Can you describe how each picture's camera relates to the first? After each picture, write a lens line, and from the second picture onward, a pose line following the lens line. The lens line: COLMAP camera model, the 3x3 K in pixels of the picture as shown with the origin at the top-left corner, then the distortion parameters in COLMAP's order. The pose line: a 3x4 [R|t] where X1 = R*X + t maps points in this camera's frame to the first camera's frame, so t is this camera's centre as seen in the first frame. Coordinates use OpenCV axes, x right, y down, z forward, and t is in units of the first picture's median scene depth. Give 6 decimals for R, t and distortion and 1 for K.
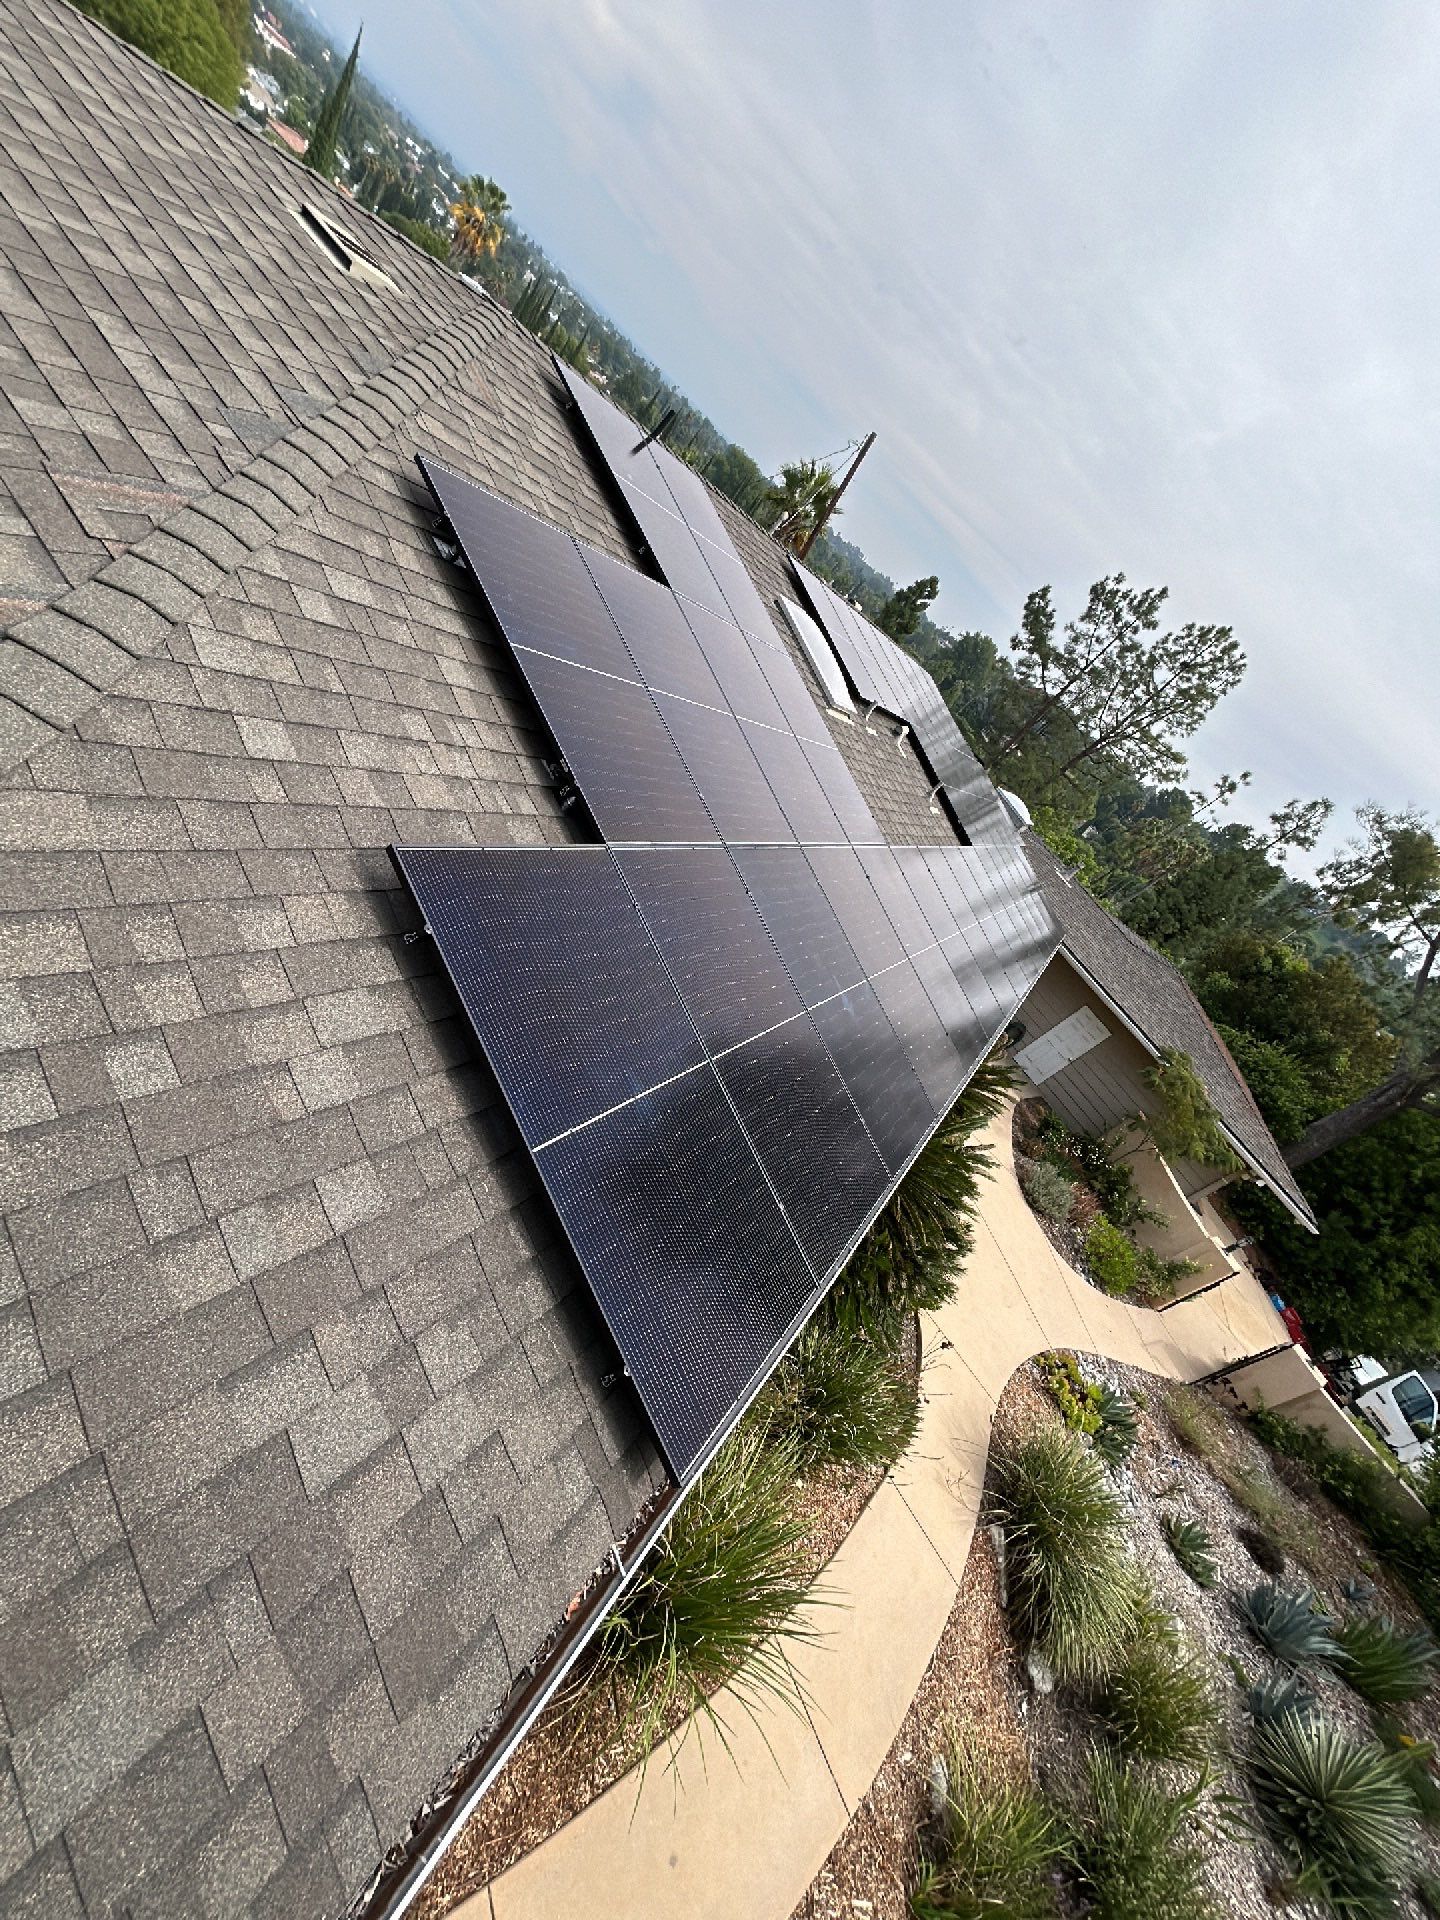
lens RADIAL K [[747.0, 0, 733.2], [0, 747.0, 961.6], [0, 0, 1]] dist [-0.002008, 0.000557]
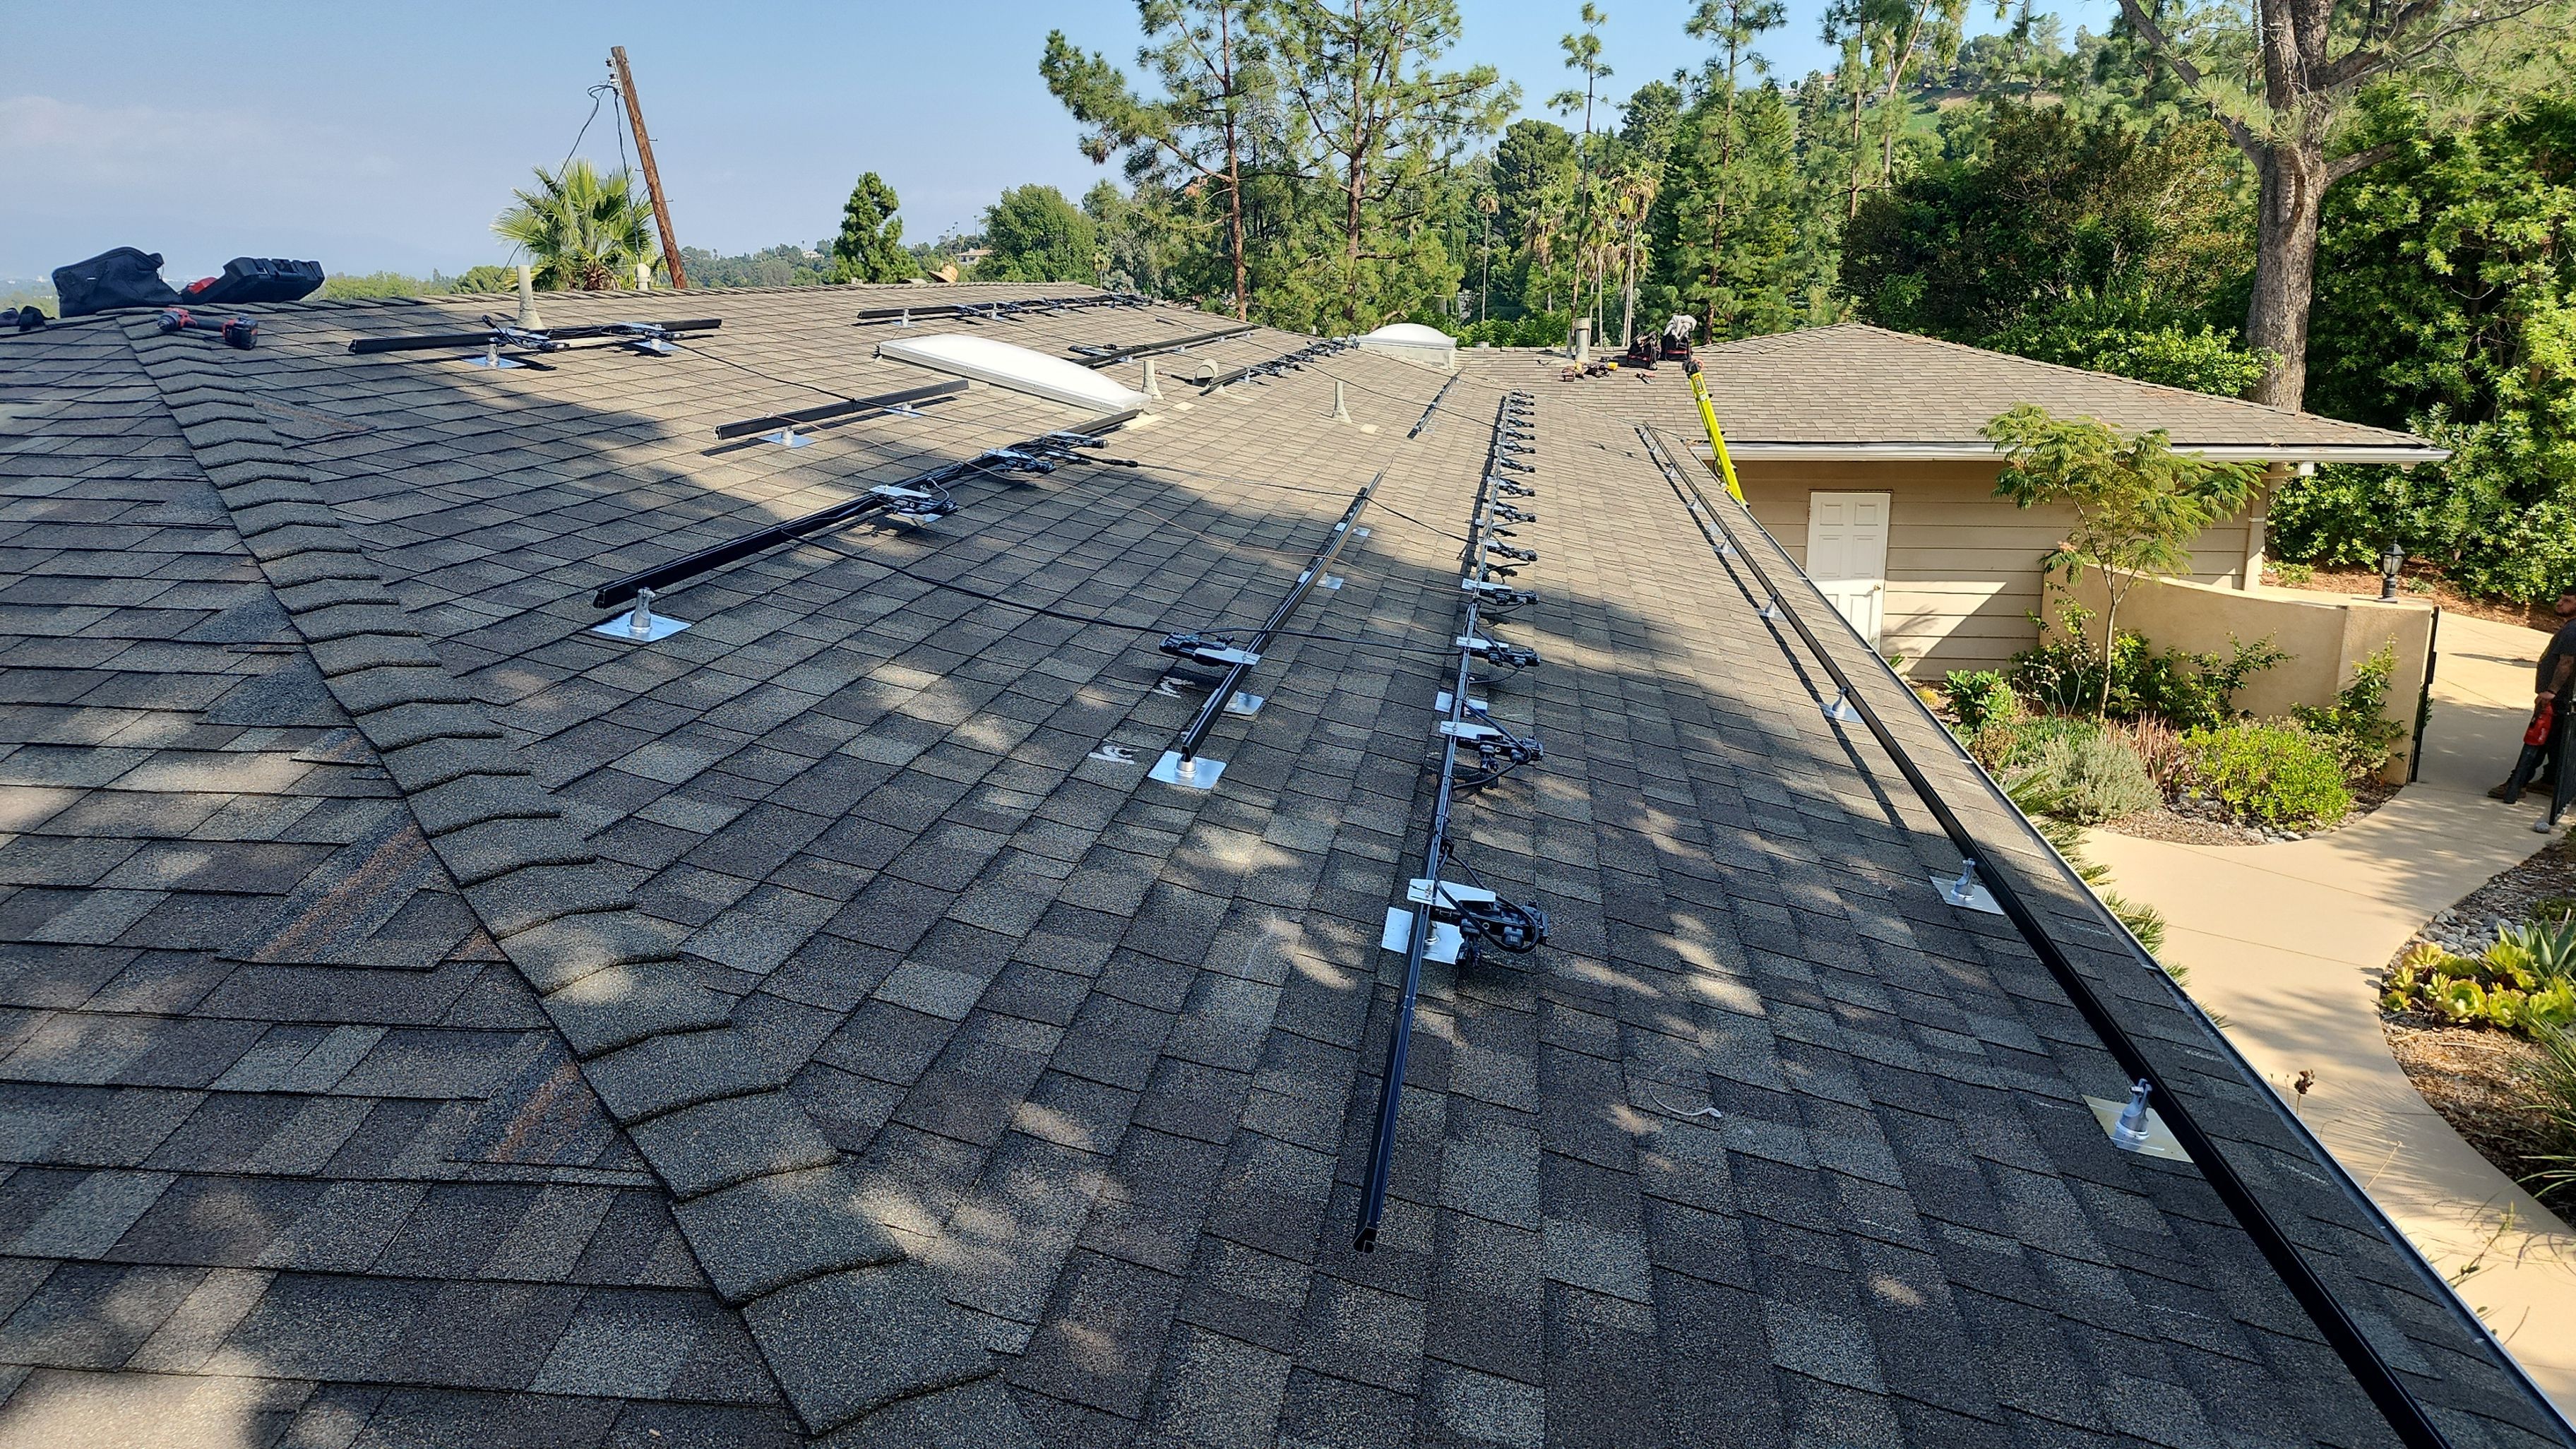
lens RADIAL K [[1686.7, 0, 1268.6], [0, 1686.7, 723.6], [0, 0, 1]] dist [0.046908, -0.003467]
pose [[0.654933, -0.728067, 0.202436, -0.210727], [0.751626, 0.655338, -0.074763, -0.056776], [-0.078231, 0.201121, 0.976438, -0.077789]]
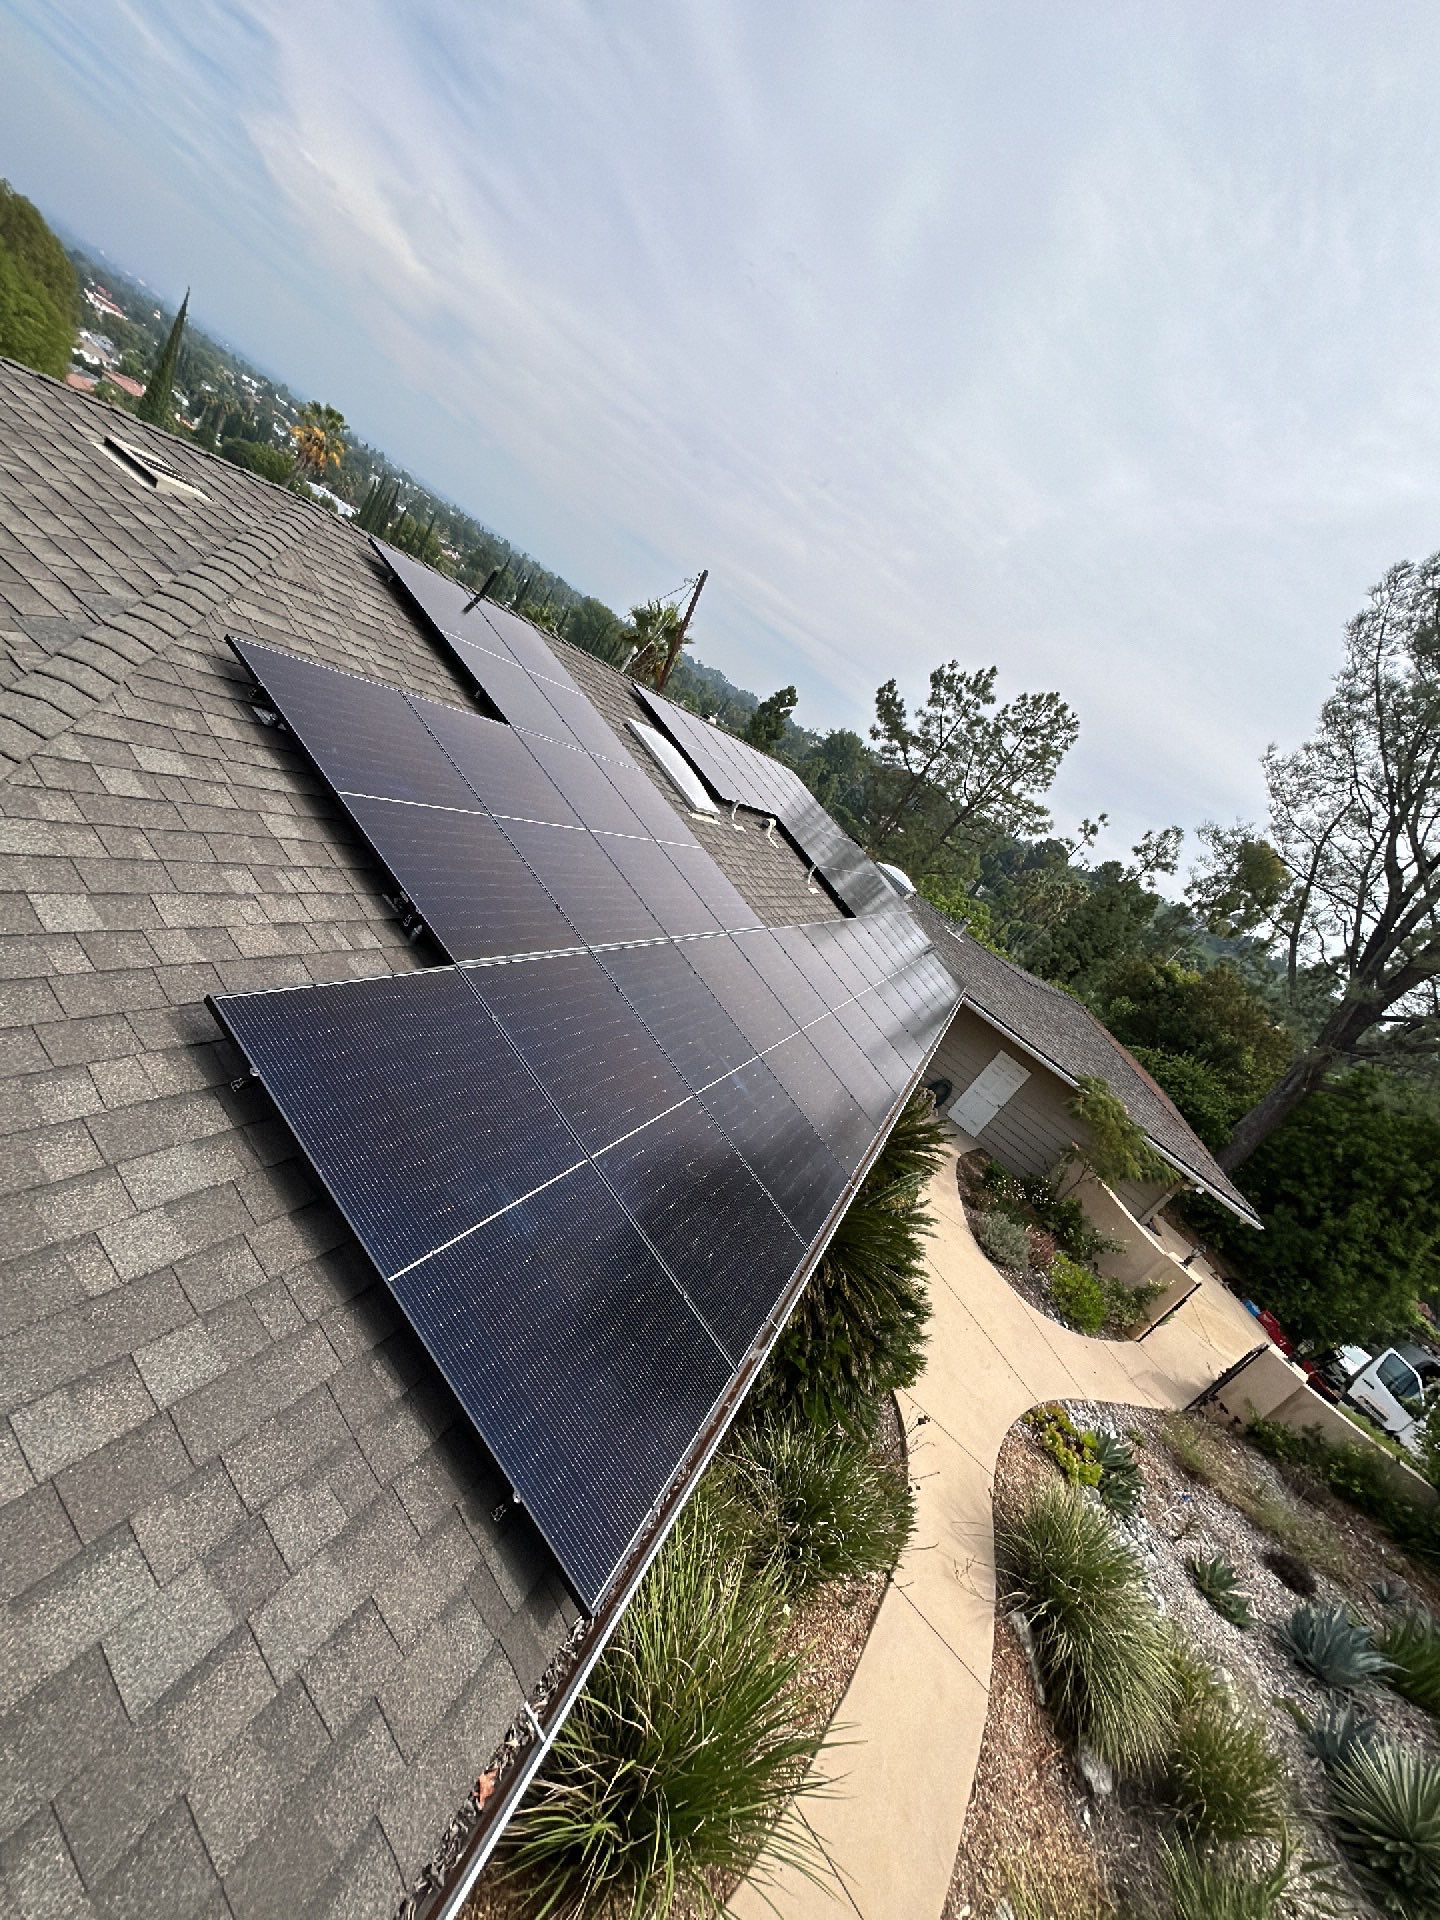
lens RADIAL K [[747.0, 0, 733.5], [0, 747.0, 966.6], [0, 0, 1]] dist [-0.002008, 0.000557]
pose [[0.980277, -0.169583, 0.101478, 0.049186], [0.181910, 0.974951, -0.127982, 0.022507], [-0.077232, 0.143918, 0.986571, -0.015212]]
